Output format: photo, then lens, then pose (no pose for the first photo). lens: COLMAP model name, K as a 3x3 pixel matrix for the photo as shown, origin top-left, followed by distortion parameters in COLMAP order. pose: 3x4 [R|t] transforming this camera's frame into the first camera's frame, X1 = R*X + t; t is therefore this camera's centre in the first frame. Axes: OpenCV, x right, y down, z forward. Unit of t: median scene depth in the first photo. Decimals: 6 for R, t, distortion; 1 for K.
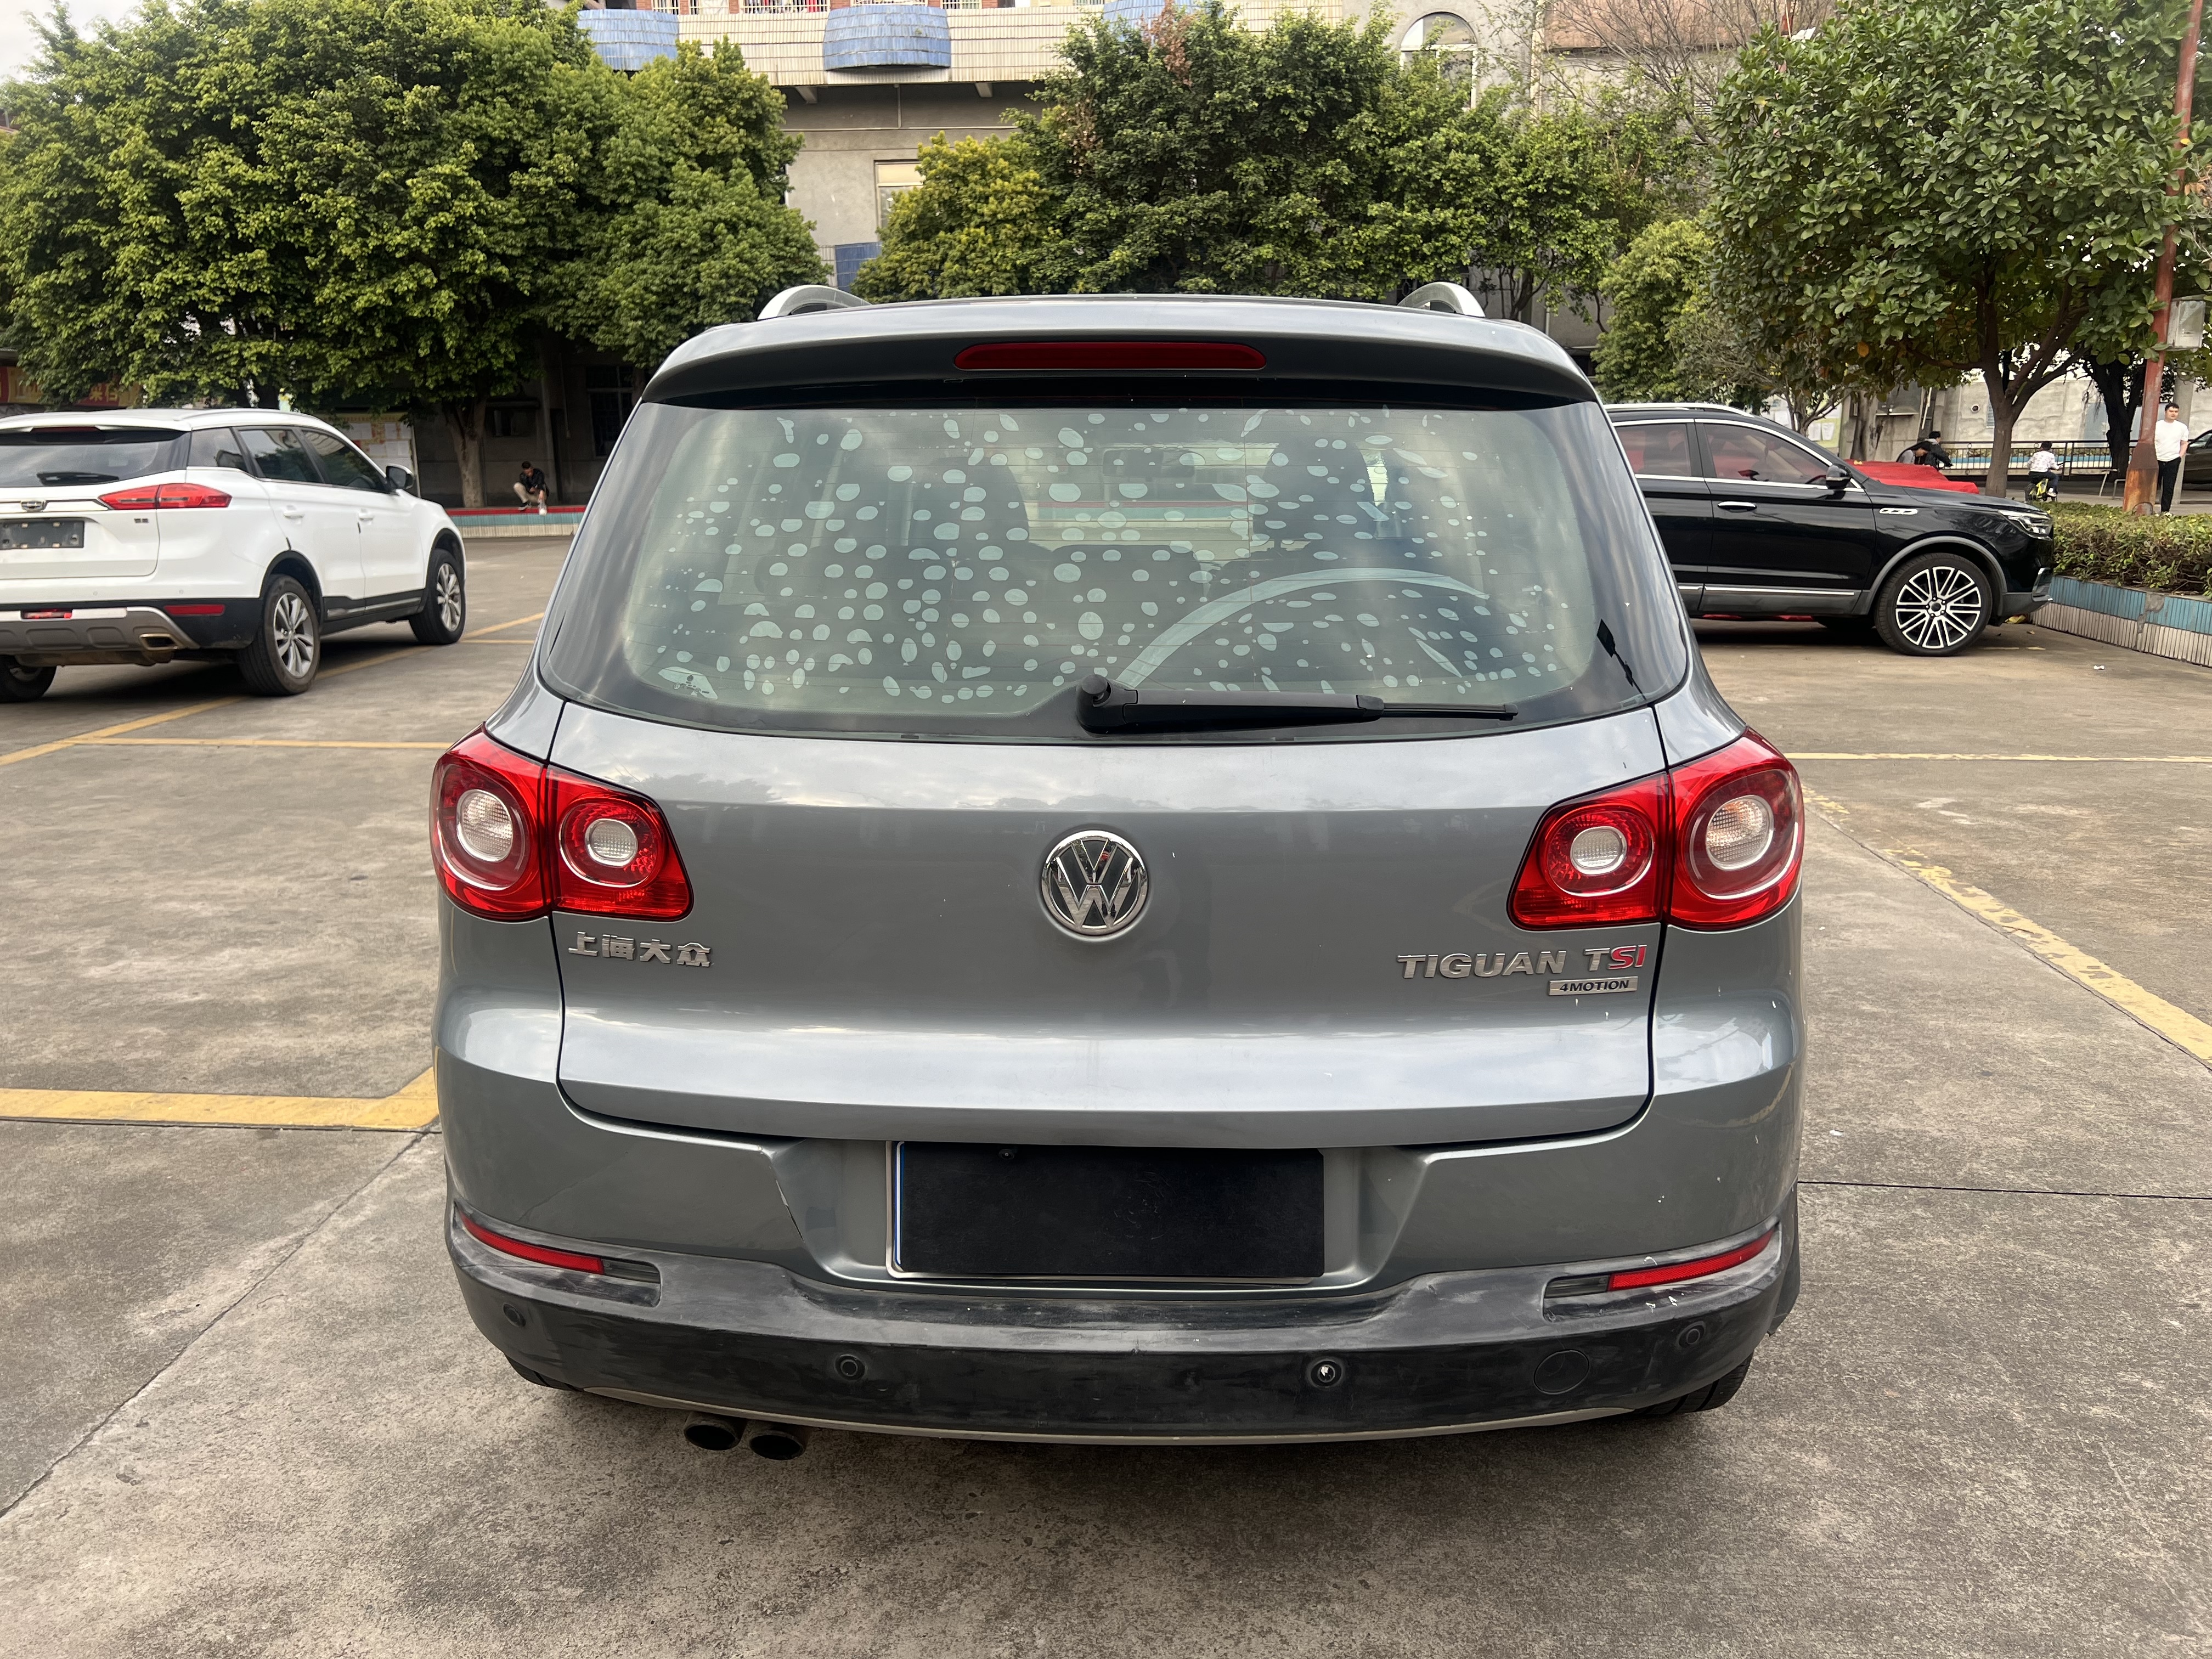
lens RADIAL K [[1668.7, 0, 1122.2], [0, 1668.7, 832.7], [0, 0, 1]] dist [0.040294, -0.048187]
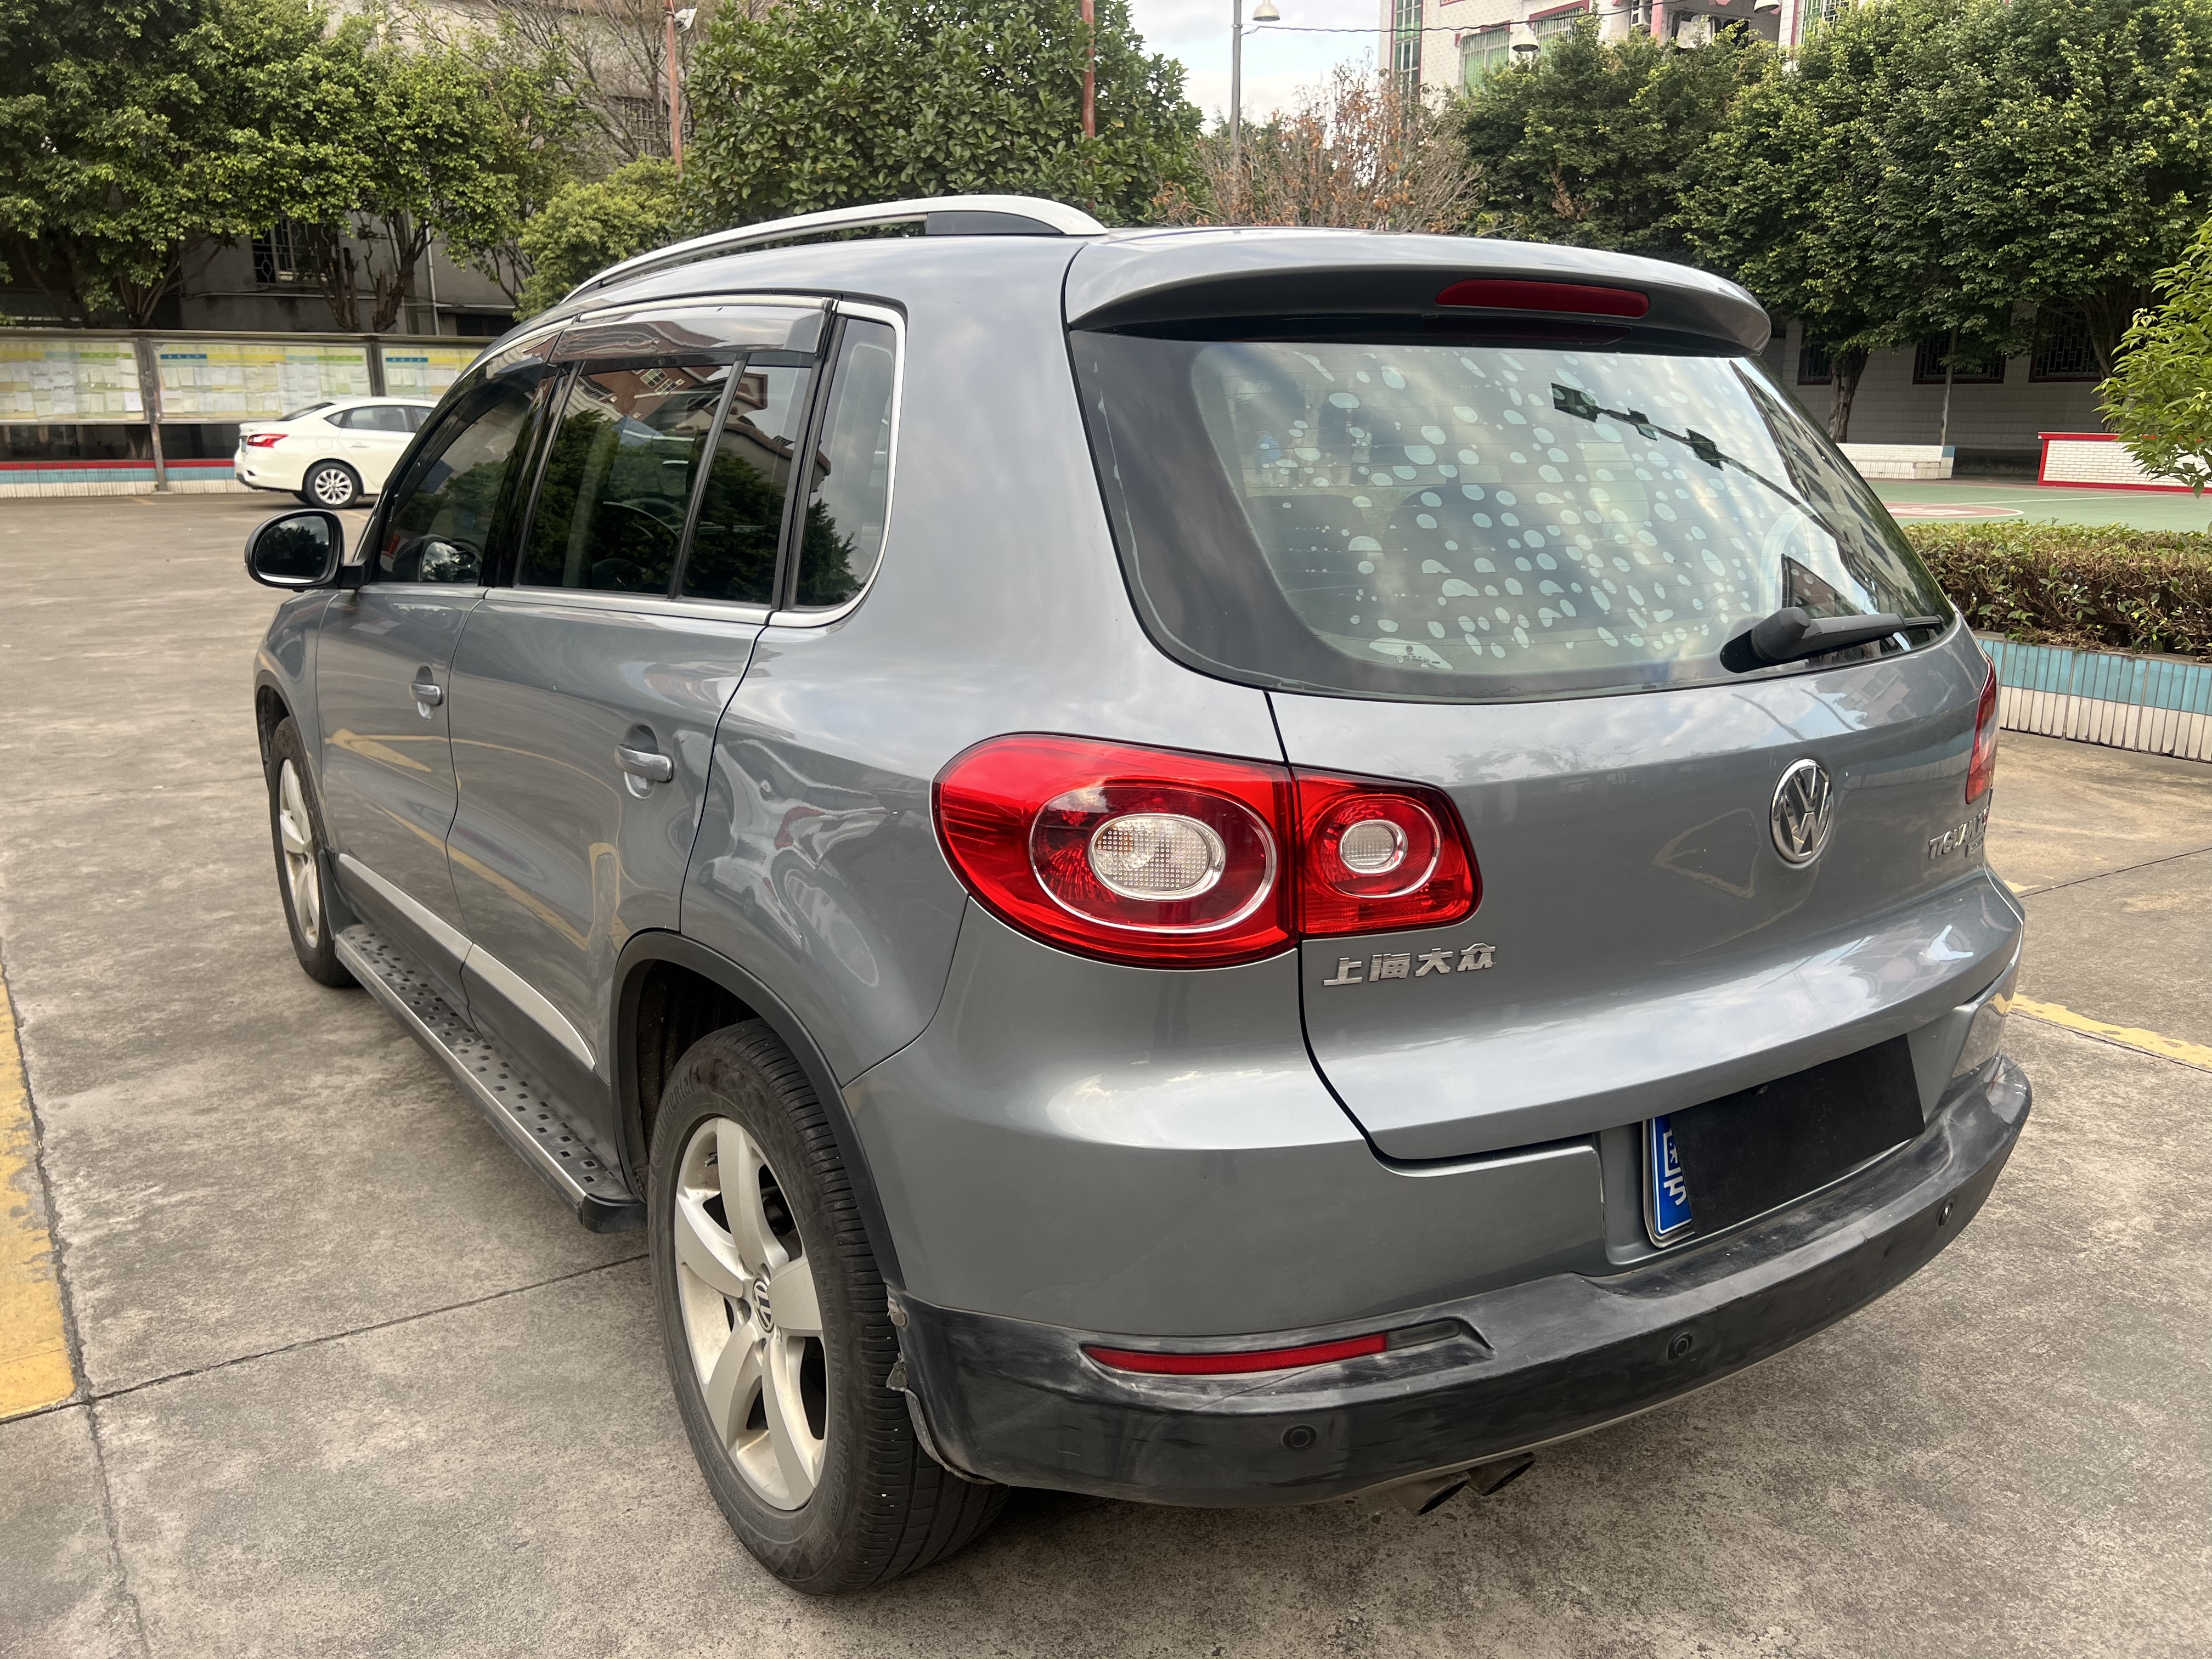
lens RADIAL K [[1668.7, 0, 1121.9], [0, 1668.7, 816.7], [0, 0, 1]] dist [0.040294, -0.048187]
pose [[0.785537, -0.134507, 0.604020, -0.066784], [0.128465, 0.990273, 0.053449, -0.005190], [-0.605334, 0.035609, 0.795175, 0.029260]]
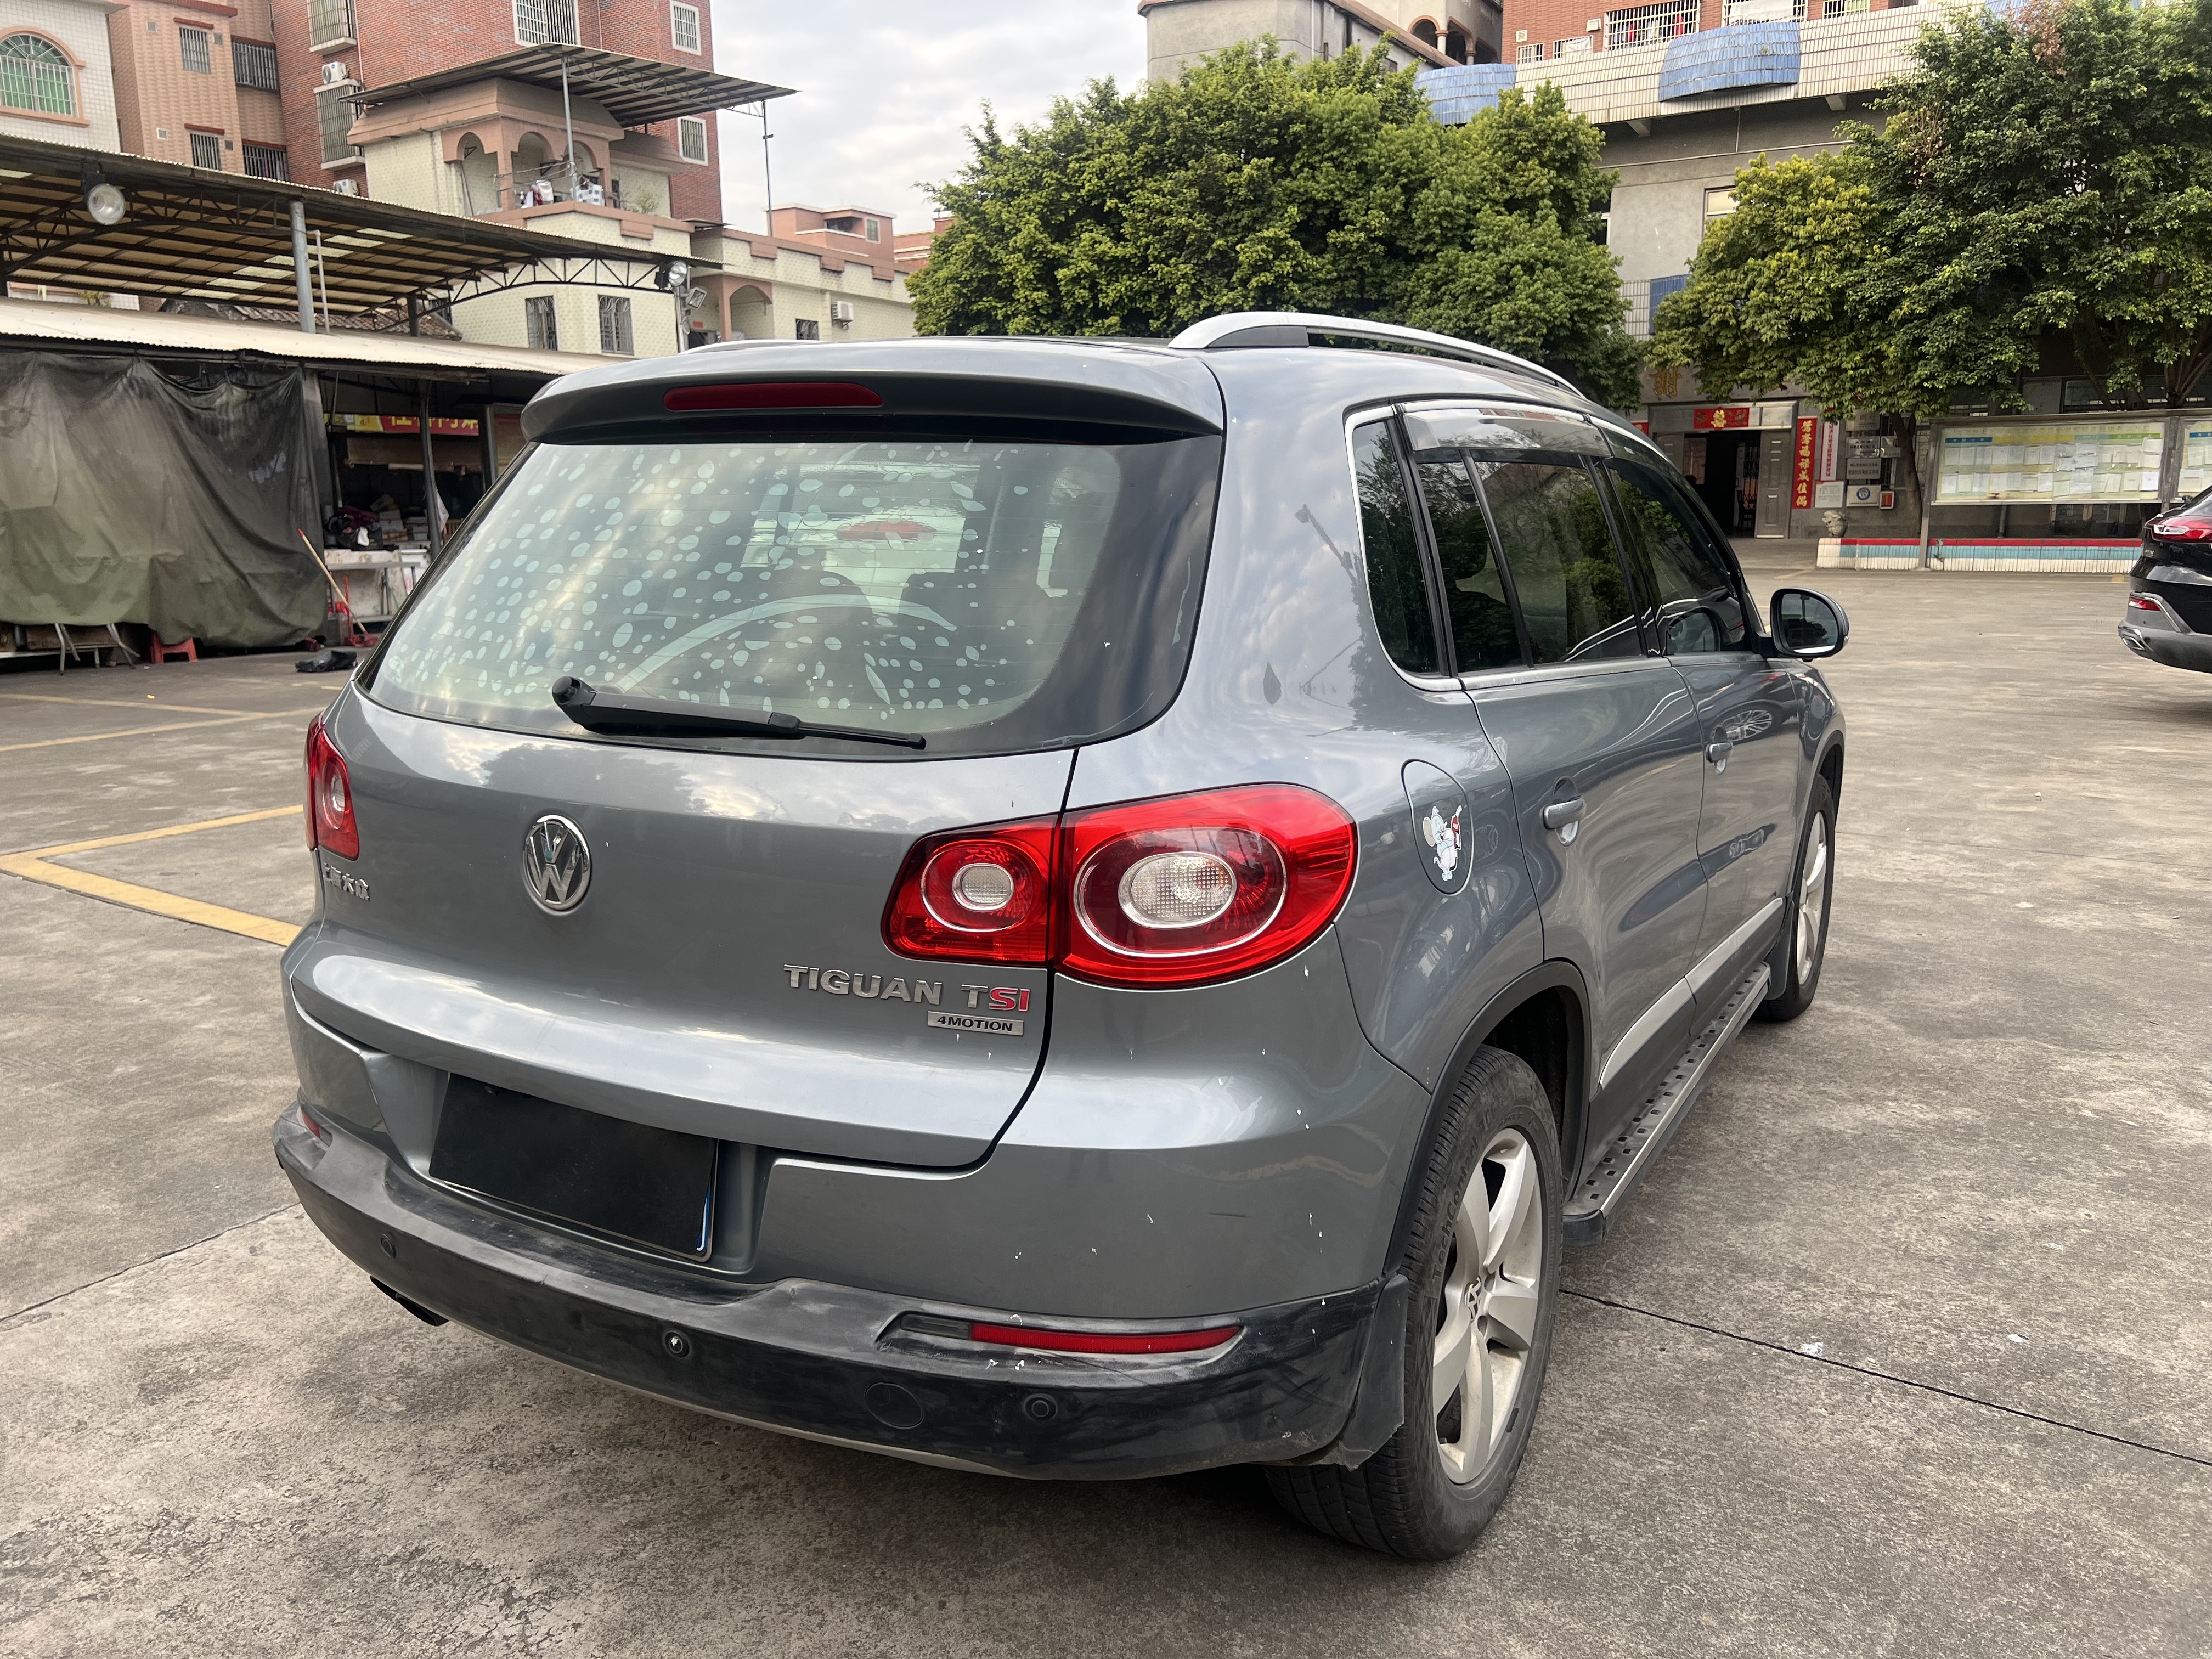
lens RADIAL K [[1668.7, 0, 1109.1], [0, 1668.7, 829.5], [0, 0, 1]] dist [0.040294, -0.048187]
pose [[0.878211, 0.095999, -0.468539, 0.057283], [-0.107282, 0.994225, 0.002620, -0.002383], [0.466085, 0.047965, 0.883439, 0.011836]]
